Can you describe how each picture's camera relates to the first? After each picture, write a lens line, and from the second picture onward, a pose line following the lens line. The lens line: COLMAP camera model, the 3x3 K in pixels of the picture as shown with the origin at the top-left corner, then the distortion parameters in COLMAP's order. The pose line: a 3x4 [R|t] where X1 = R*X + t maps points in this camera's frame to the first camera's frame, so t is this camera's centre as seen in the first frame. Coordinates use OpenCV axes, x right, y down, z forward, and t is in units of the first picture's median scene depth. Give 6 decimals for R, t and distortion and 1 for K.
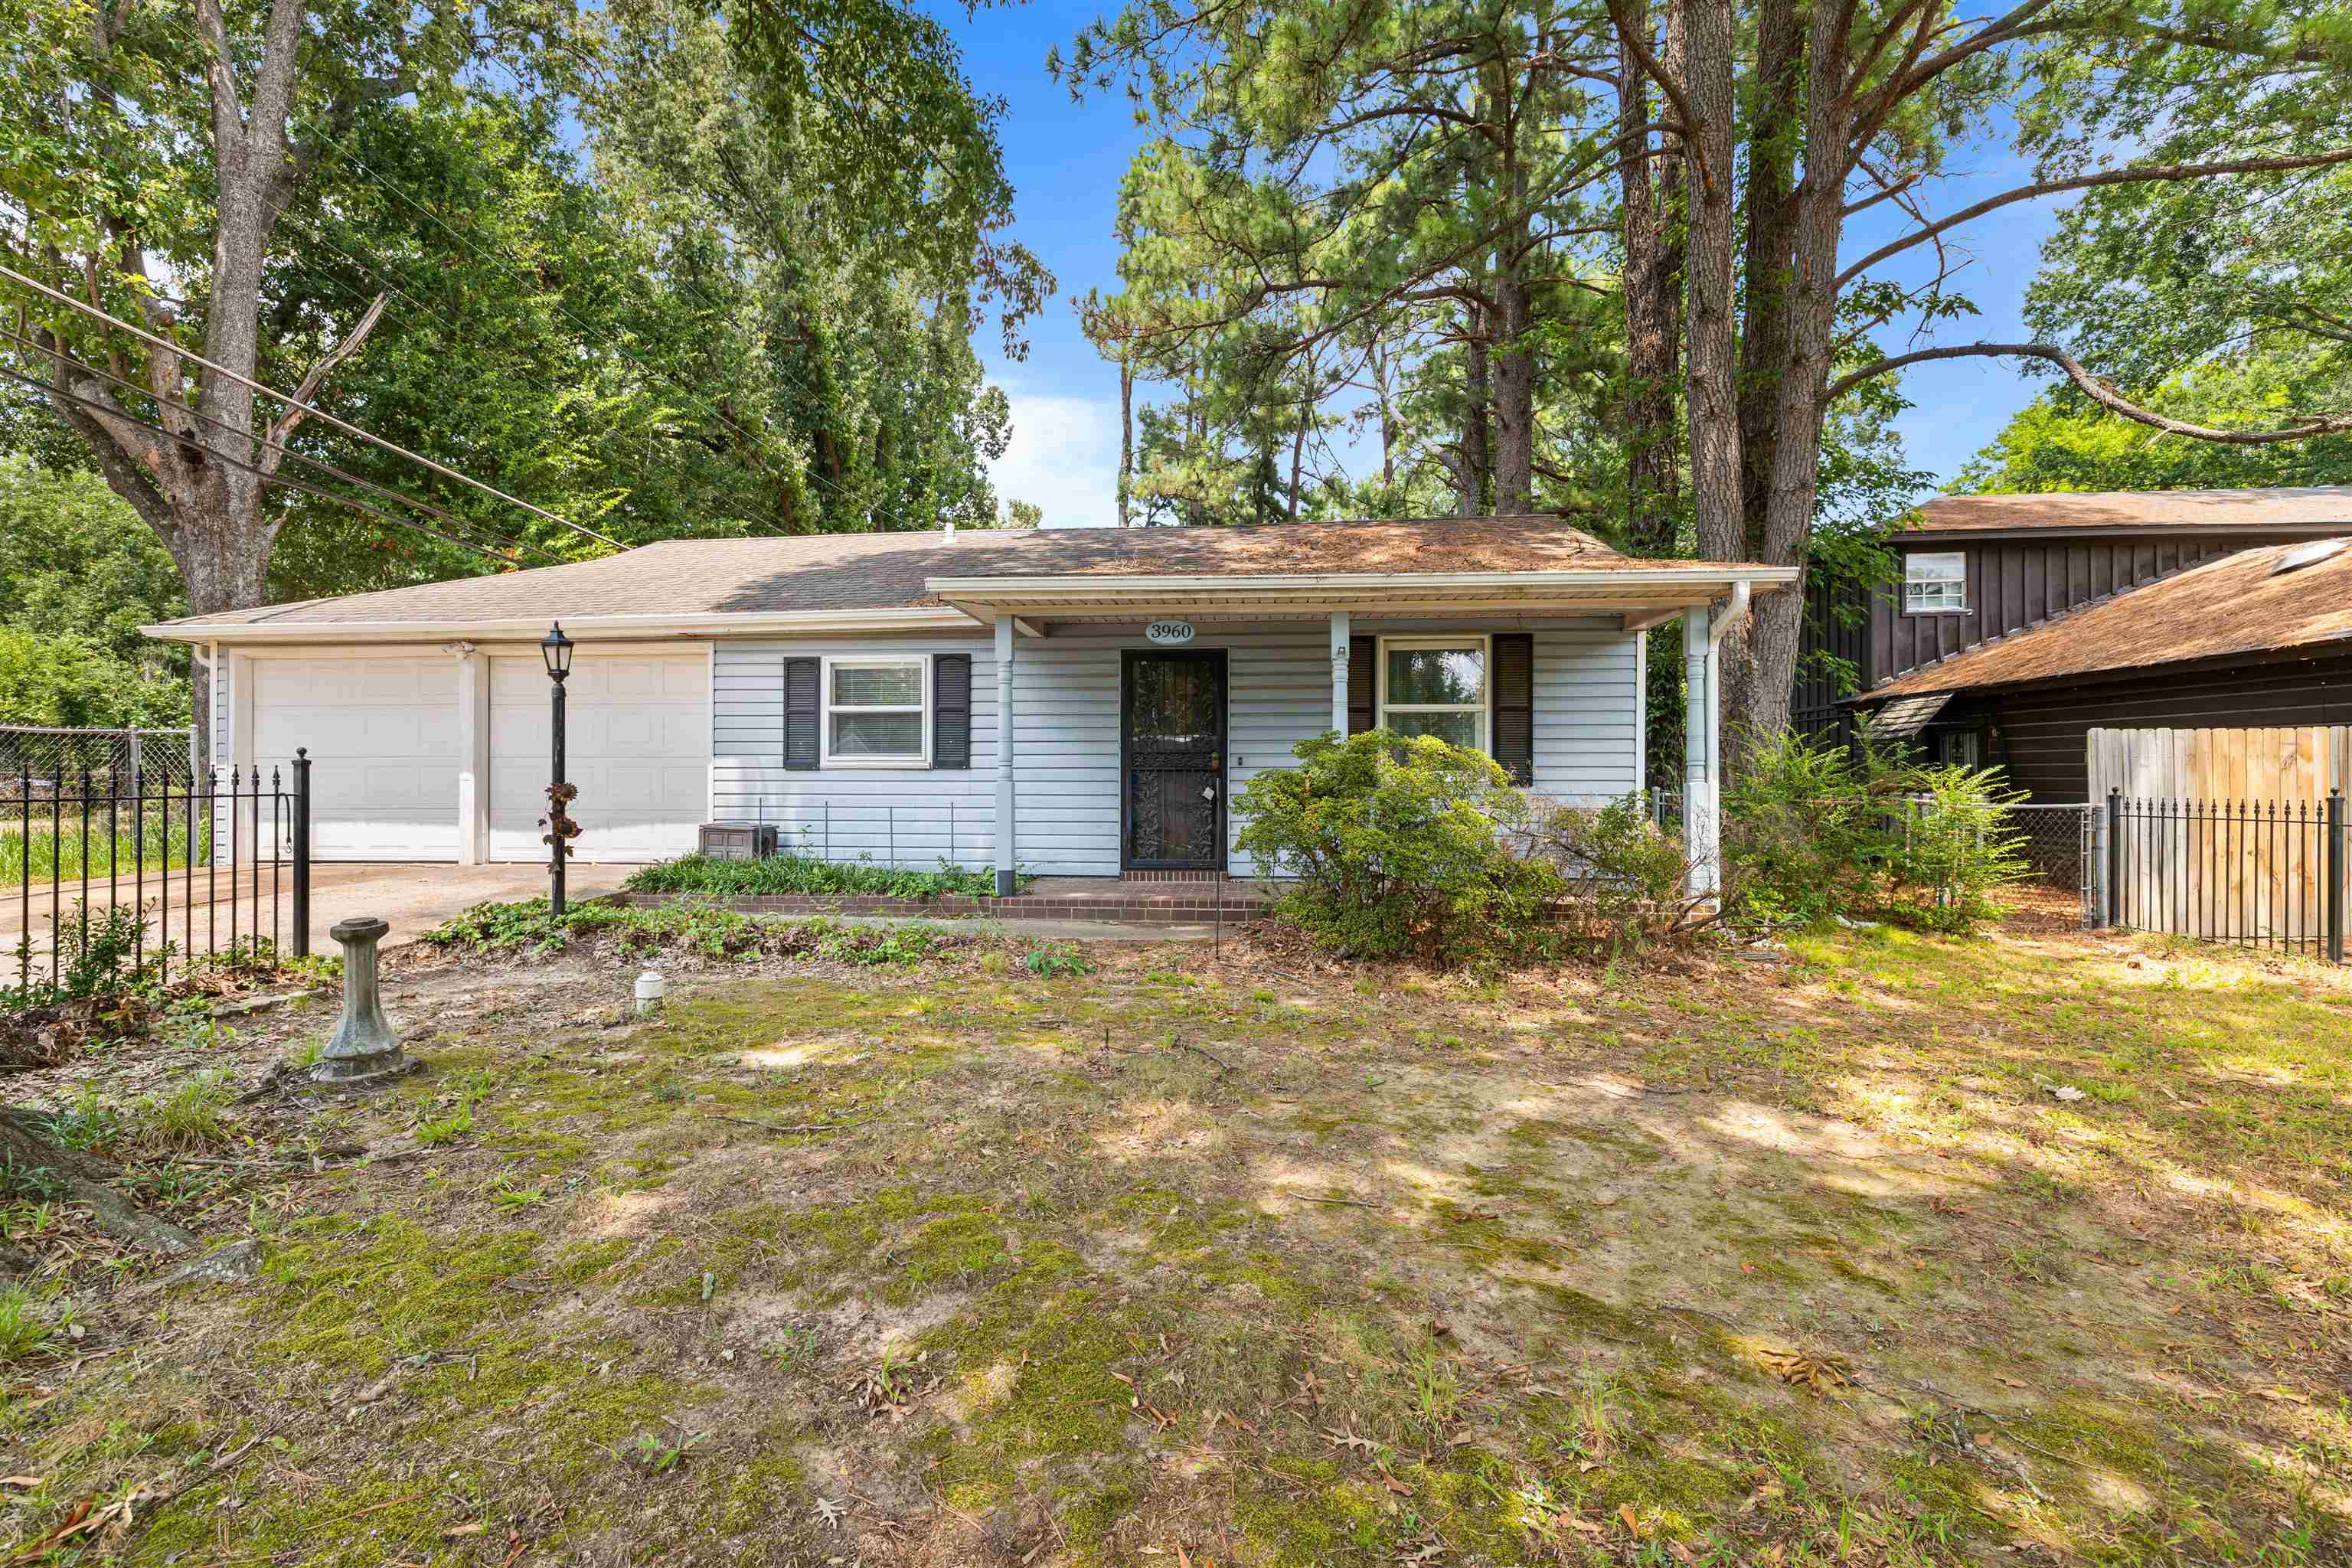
lens RADIAL K [[1017.3, 0, 1167.0], [0, 1017.3, 779.0], [0, 0, 1]] dist [-0.001394, 0.000859]
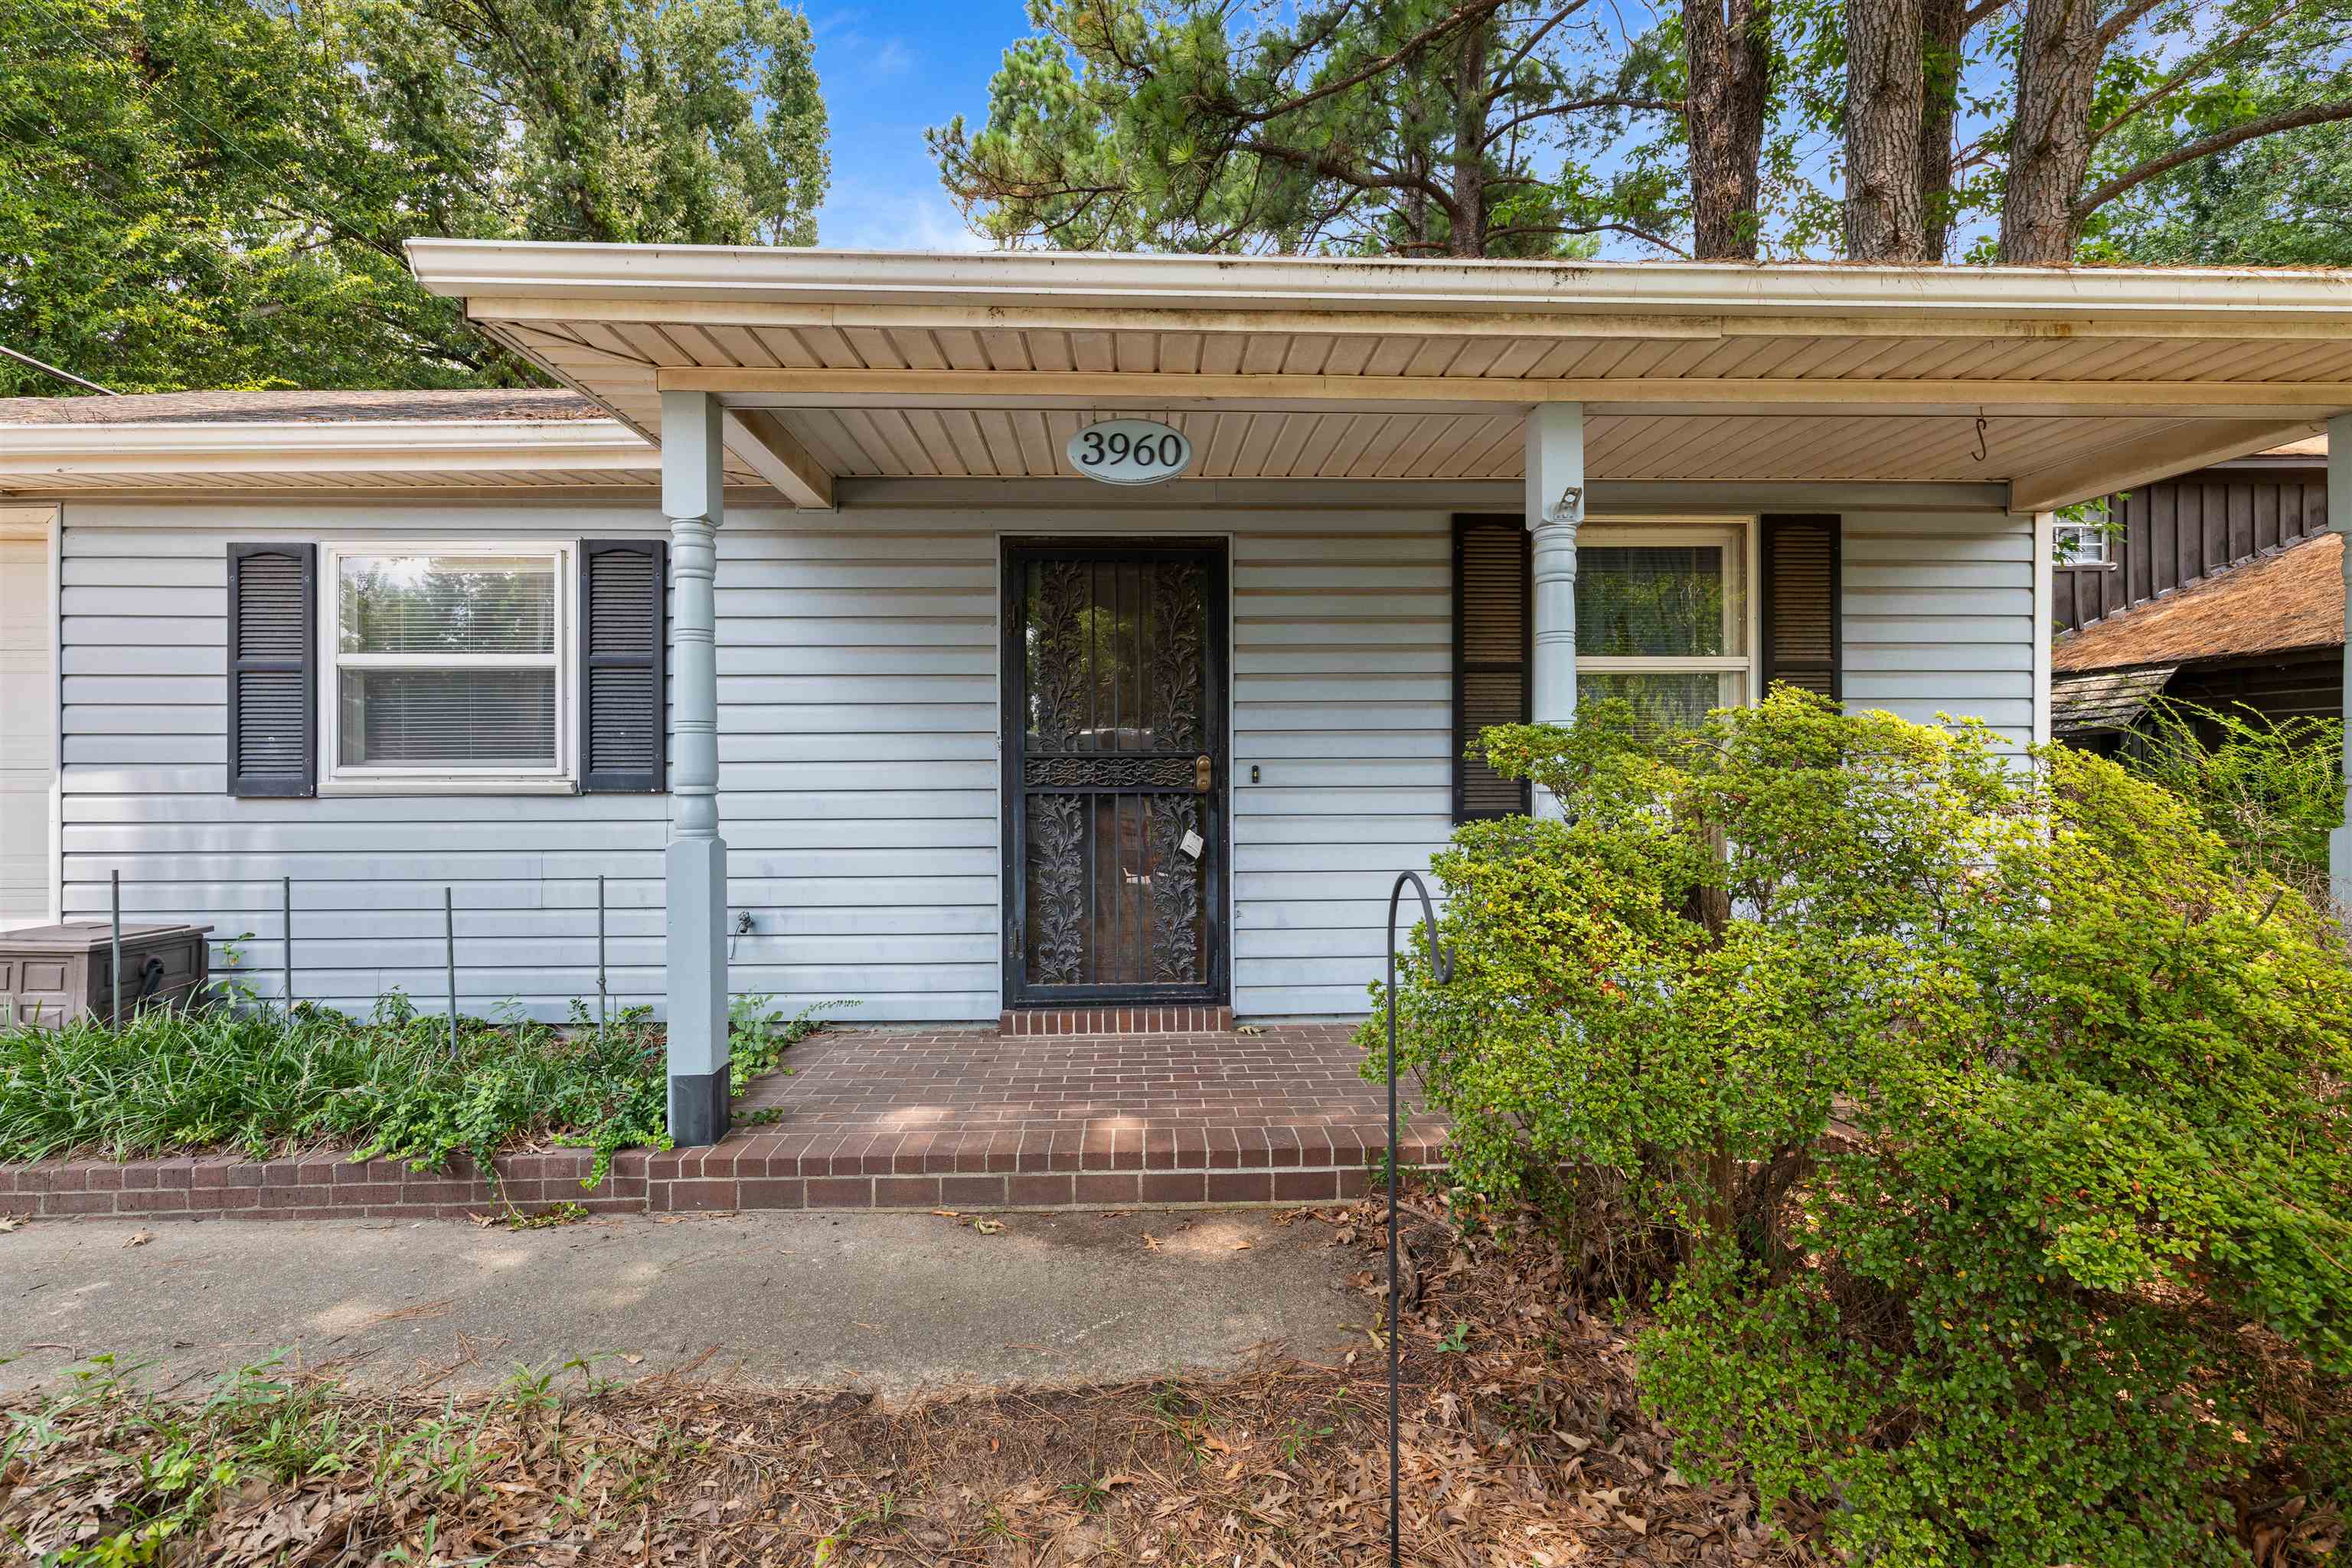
lens RADIAL K [[1017.3, 0, 1167.0], [0, 1017.3, 779.0], [0, 0, 1]] dist [-0.001394, 0.000859]
pose [[0.992840, -0.006572, 0.119270, -0.025605], [0.006140, 0.999973, 0.003989, -0.016974], [-0.119293, -0.003228, 0.992854, 0.518442]]
